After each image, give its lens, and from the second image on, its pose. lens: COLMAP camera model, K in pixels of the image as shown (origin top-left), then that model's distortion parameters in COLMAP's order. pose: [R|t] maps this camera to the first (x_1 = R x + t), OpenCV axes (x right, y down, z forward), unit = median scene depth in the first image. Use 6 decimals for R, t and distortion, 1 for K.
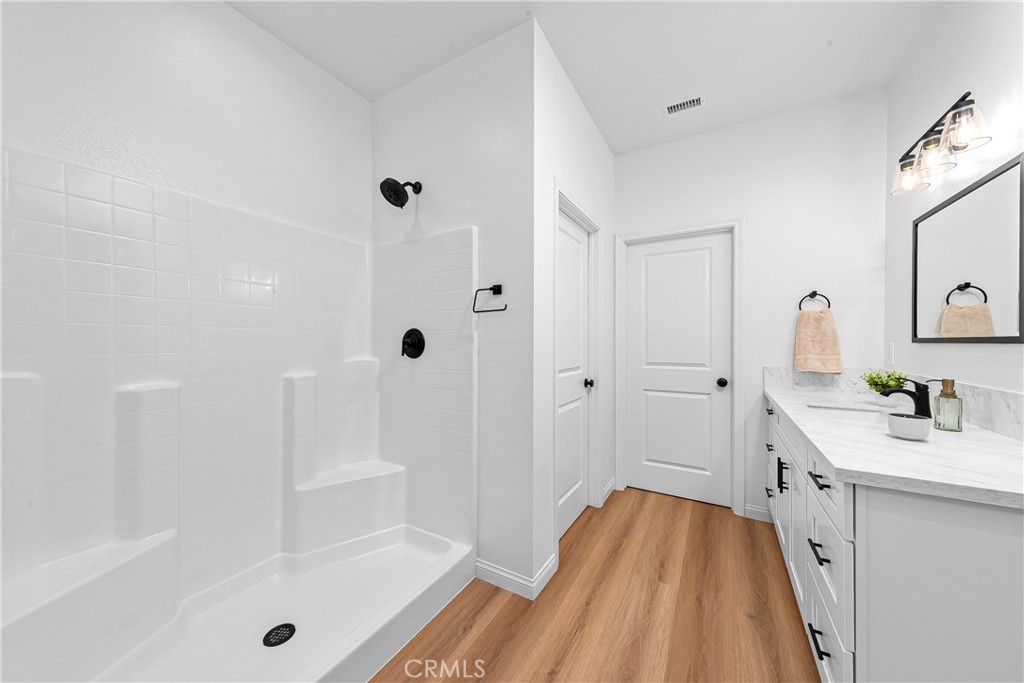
lens RADIAL K [[353.9, 0, 512.2], [0, 353.9, 337.1], [0, 0, 1]] dist [-0.000018, -0.000018]
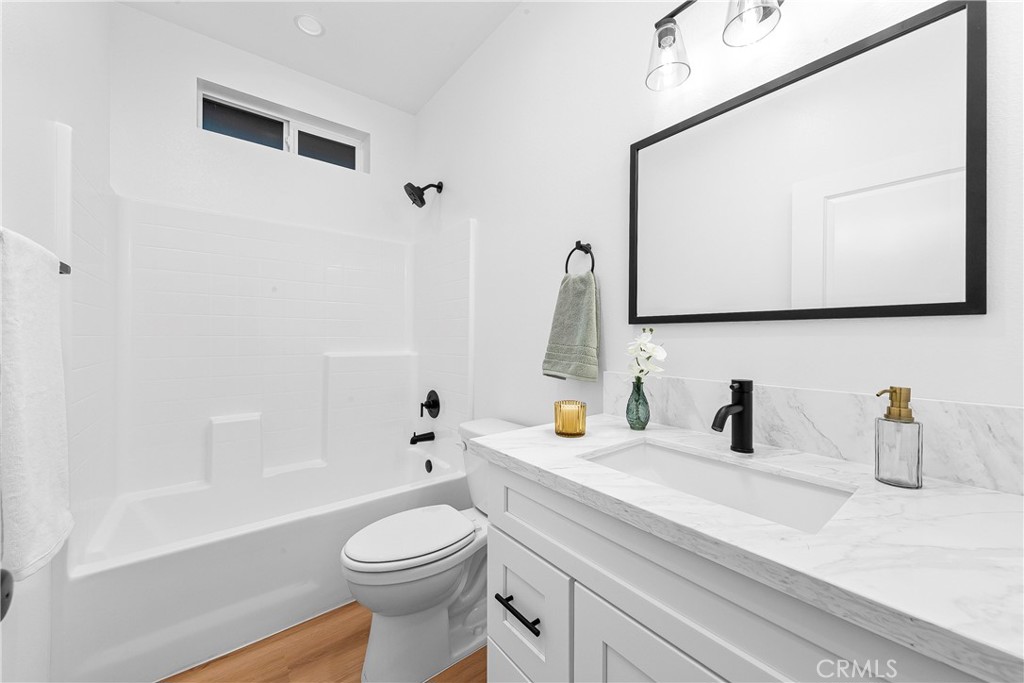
lens RADIAL K [[371.9, 0, 512.0], [0, 371.9, 341.5], [0, 0, 1]] dist [-0.000703, -0.000104]
pose [[0.370962, -0.026017, 0.928283, 0.411323], [-0.009640, 0.999446, 0.031864, 0.032260], [-0.928598, -0.020769, 0.370506, 1.034426]]
